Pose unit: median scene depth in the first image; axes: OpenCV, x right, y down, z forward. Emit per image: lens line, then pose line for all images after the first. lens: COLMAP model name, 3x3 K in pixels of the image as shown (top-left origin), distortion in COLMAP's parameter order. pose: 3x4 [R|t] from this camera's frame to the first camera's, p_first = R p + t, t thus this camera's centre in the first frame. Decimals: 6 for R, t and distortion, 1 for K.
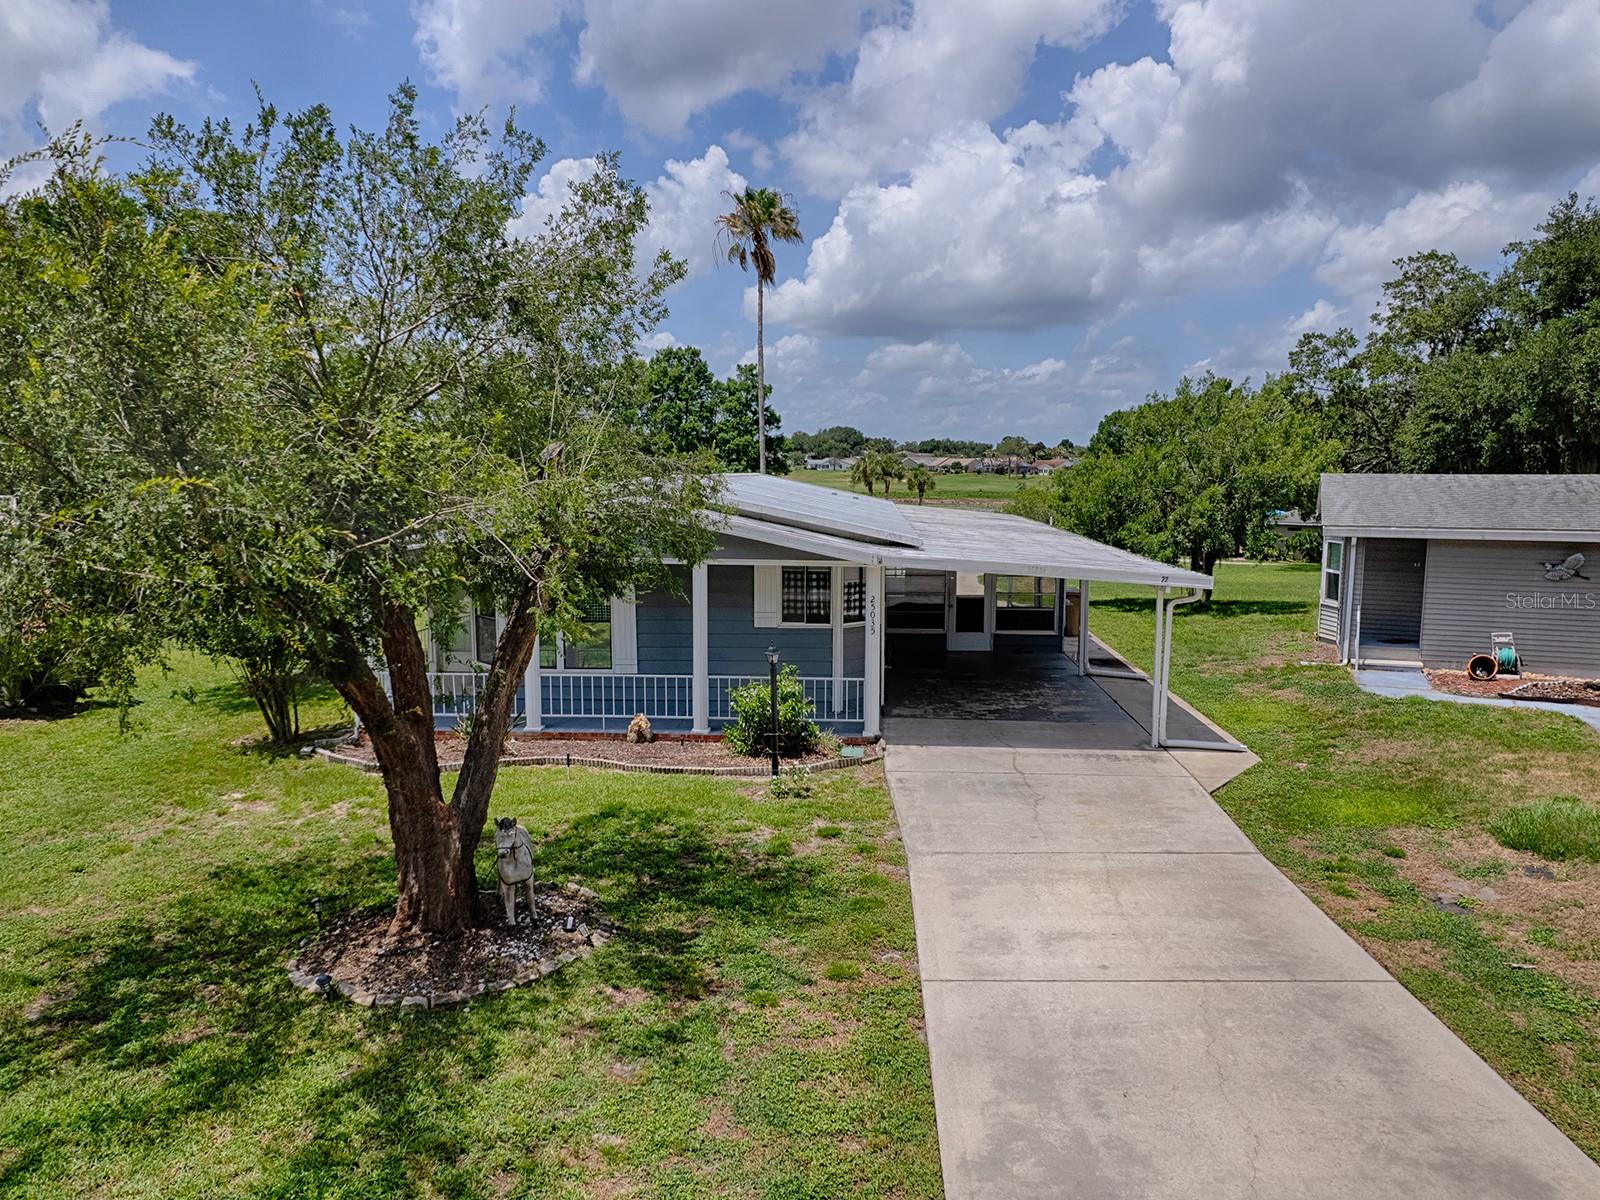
lens RADIAL K [[1162.7, 0, 799.2], [0, 1162.7, 613.8], [0, 0, 1]] dist [-0.079504, 0.079617]
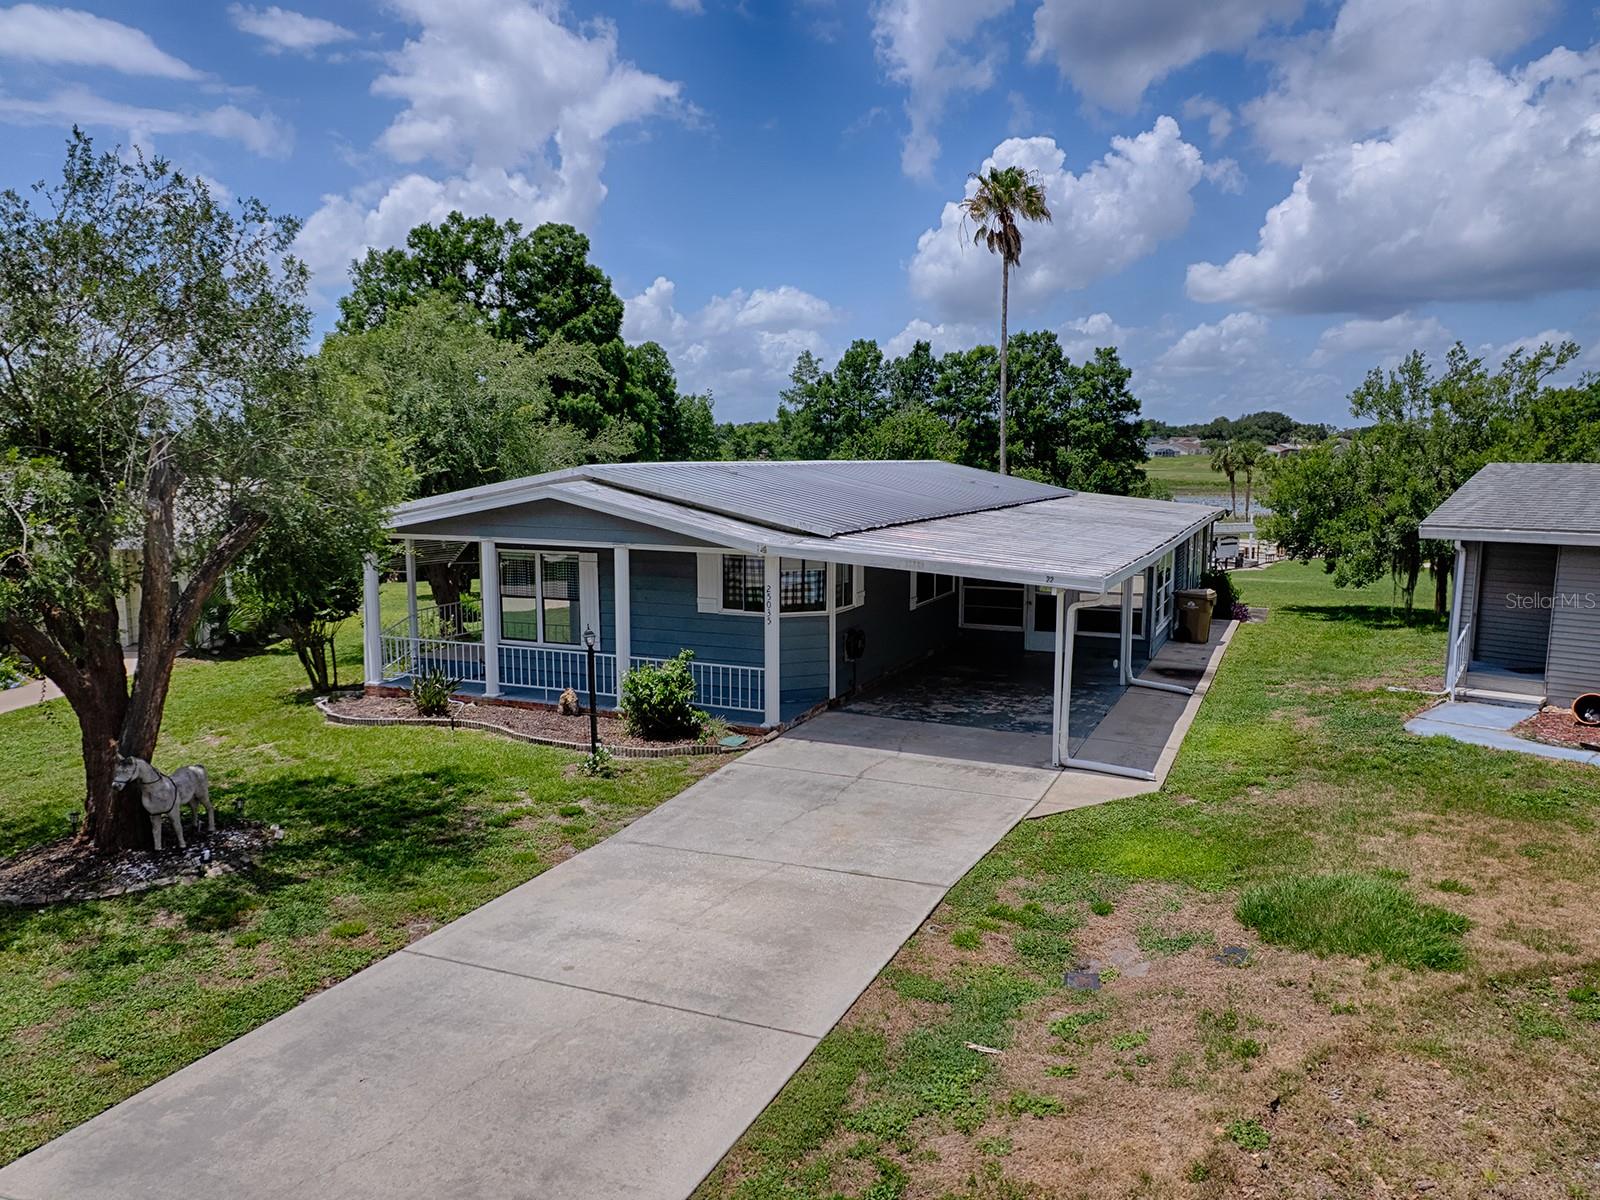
lens RADIAL K [[1162.7, 0, 799.2], [0, 1162.7, 613.8], [0, 0, 1]] dist [-0.079504, 0.079617]
pose [[0.933759, 0.048207, -0.354640, 0.430725], [-0.044244, 0.998835, 0.019281, -0.011111], [0.355156, -0.002313, 0.934804, 0.087120]]
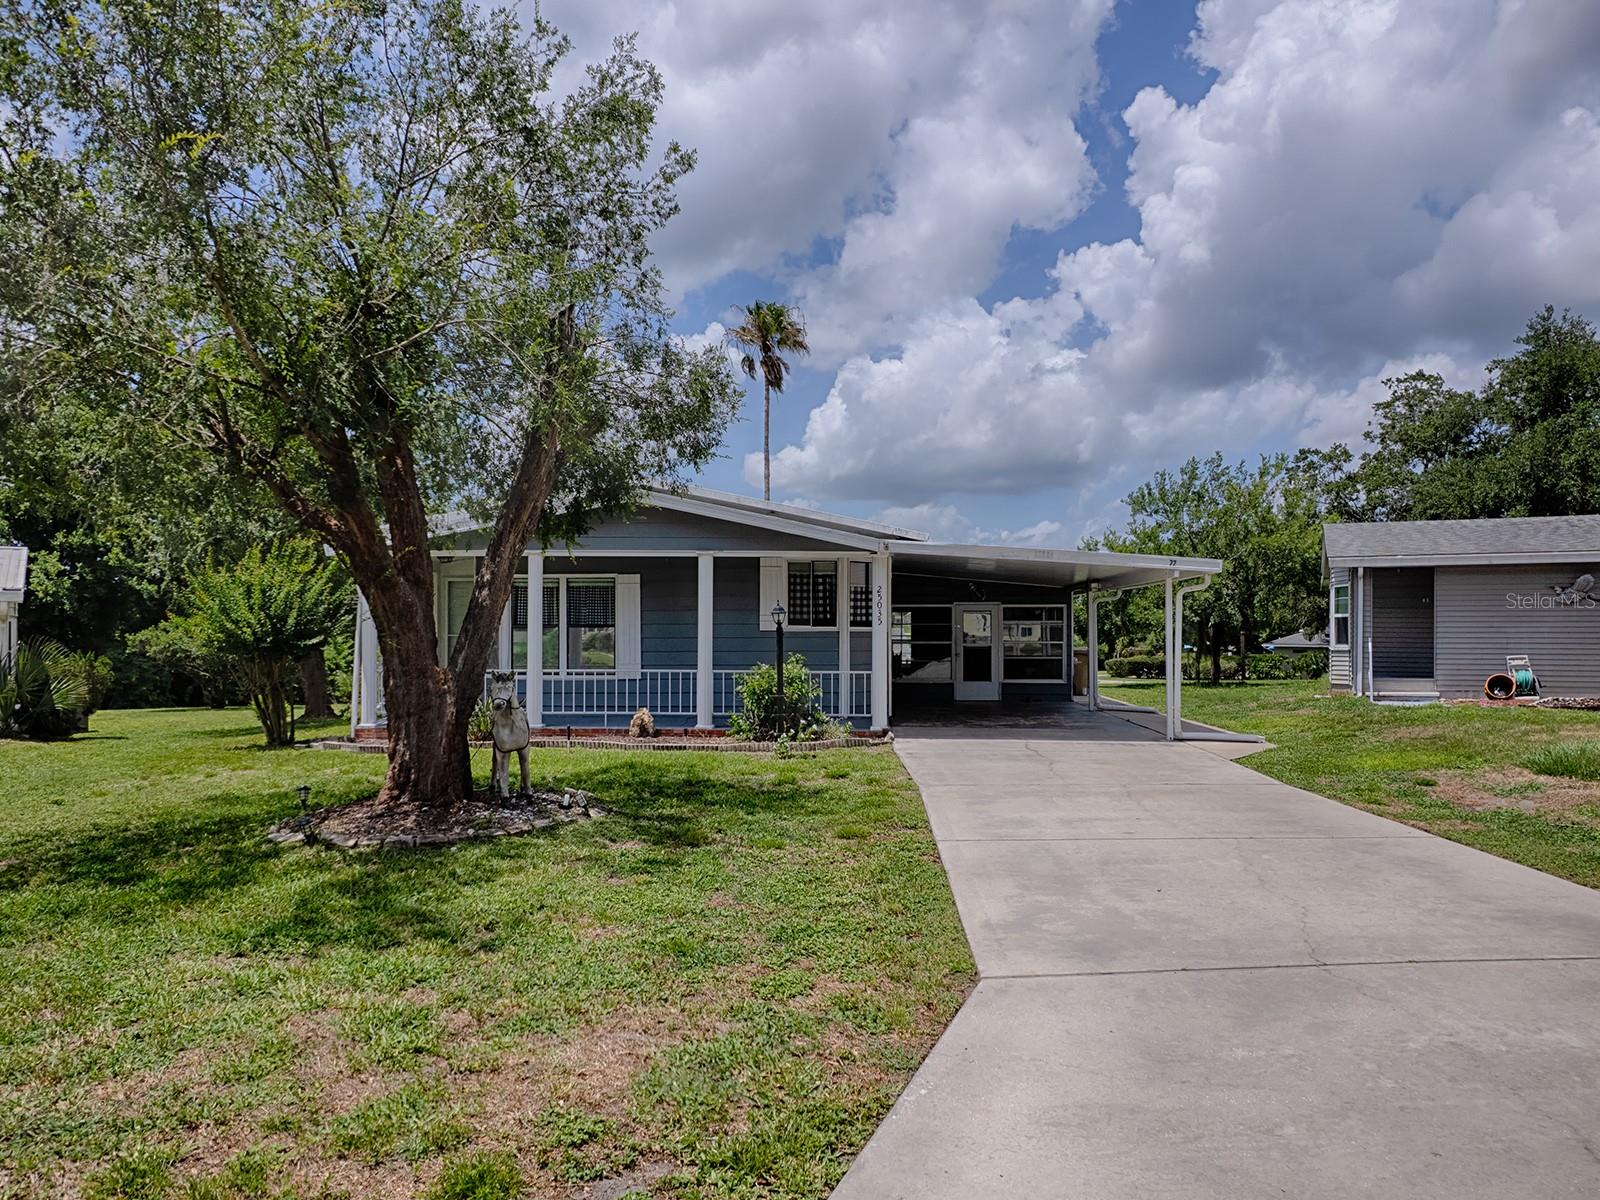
lens RADIAL K [[1162.7, 0, 799.2], [0, 1162.7, 613.8], [0, 0, 1]] dist [-0.079504, 0.079617]
pose [[0.999991, 0.000317, -0.004159, -0.001169], [-0.000895, 0.990202, -0.139638, 0.144338], [0.004074, 0.139641, 0.990194, 0.018985]]
